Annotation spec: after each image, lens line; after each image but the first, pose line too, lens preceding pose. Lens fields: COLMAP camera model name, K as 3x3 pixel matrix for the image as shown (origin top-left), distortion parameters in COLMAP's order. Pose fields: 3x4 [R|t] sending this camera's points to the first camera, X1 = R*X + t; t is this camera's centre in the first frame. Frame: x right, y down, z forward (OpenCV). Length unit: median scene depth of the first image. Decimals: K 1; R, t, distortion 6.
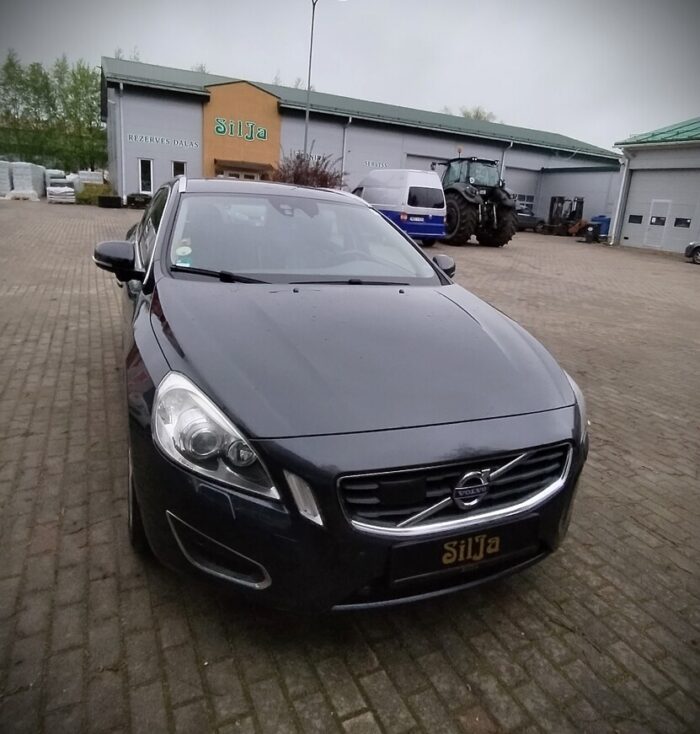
lens RADIAL K [[532.1, 0, 339.2], [0, 532.1, 329.4], [0, 0, 1]] dist [-0.020621, 0.006306]
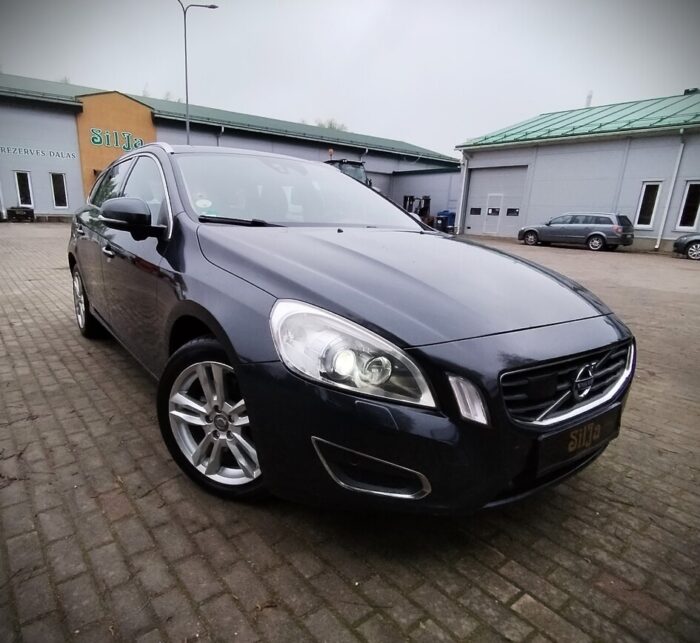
lens RADIAL K [[472.0, 0, 309.4], [0, 472.0, 358.4], [0, 0, 1]] dist [-0.017503, 0.007726]
pose [[0.979053, -0.096744, 0.179151, -0.307109], [0.084230, 0.993528, 0.076202, 0.089155], [-0.185364, -0.059515, 0.980866, 0.112248]]
